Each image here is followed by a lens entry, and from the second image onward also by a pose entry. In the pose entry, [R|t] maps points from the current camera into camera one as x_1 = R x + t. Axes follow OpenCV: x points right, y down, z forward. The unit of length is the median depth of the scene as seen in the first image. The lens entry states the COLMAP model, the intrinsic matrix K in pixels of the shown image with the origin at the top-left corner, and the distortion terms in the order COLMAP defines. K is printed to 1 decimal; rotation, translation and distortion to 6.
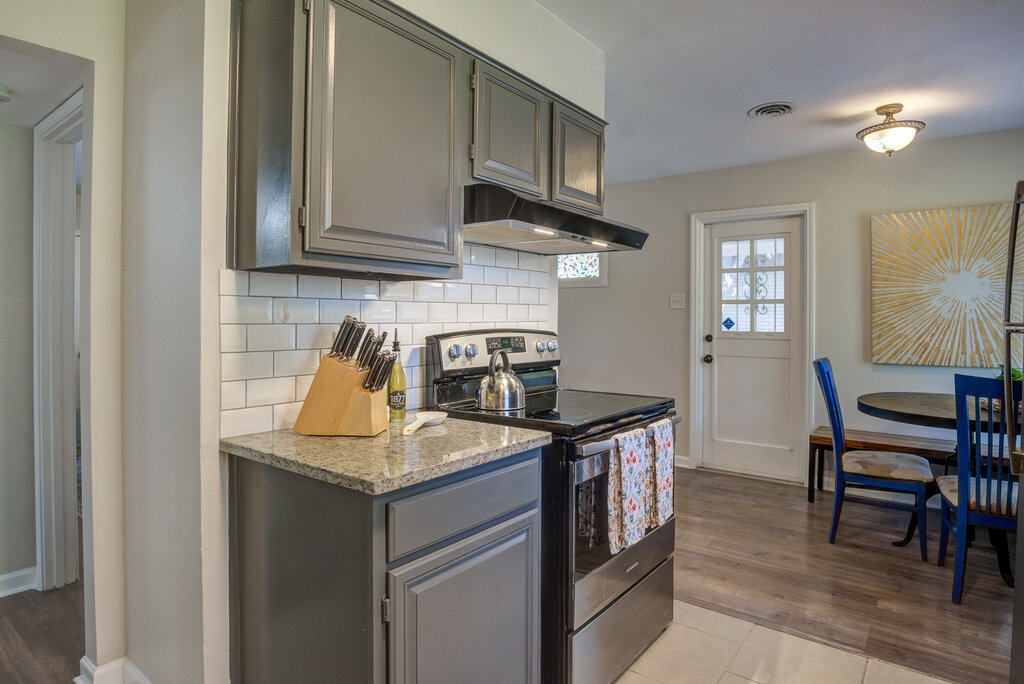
lens RADIAL K [[577.0, 0, 522.0], [0, 577.0, 317.9], [0, 0, 1]] dist [-0.046100, 0.005472]
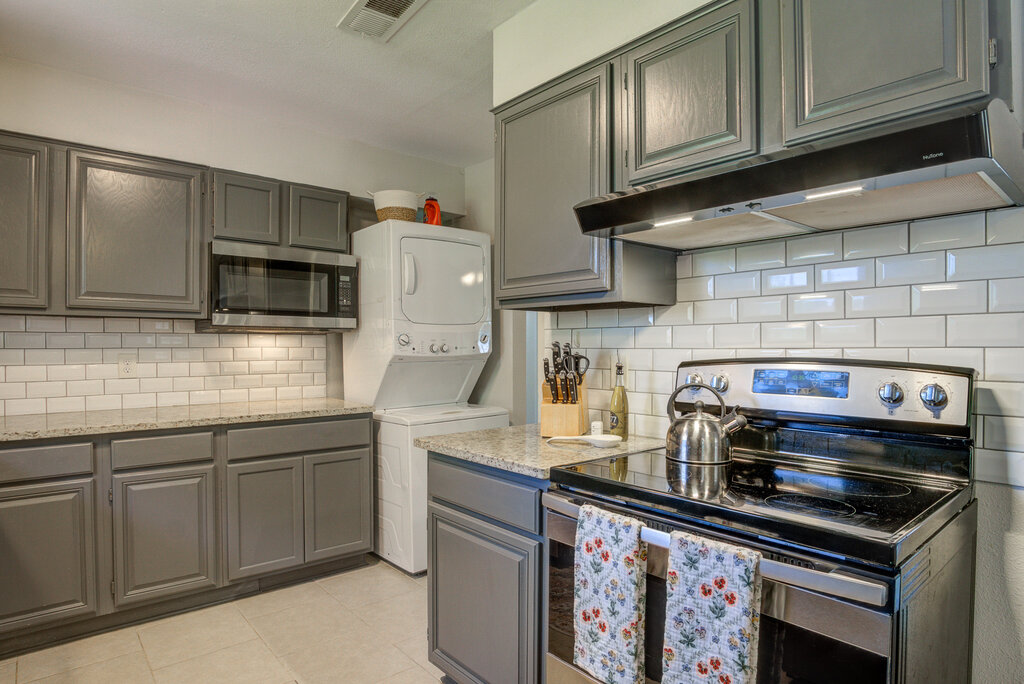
lens RADIAL K [[577.0, 0, 539.5], [0, 577.0, 359.6], [0, 0, 1]] dist [-0.046100, 0.005472]
pose [[-0.174625, 0.018455, -0.984462, 0.792338], [-0.002059, 0.999815, 0.019108, 0.010356], [0.984633, 0.005364, -0.174555, 0.970084]]
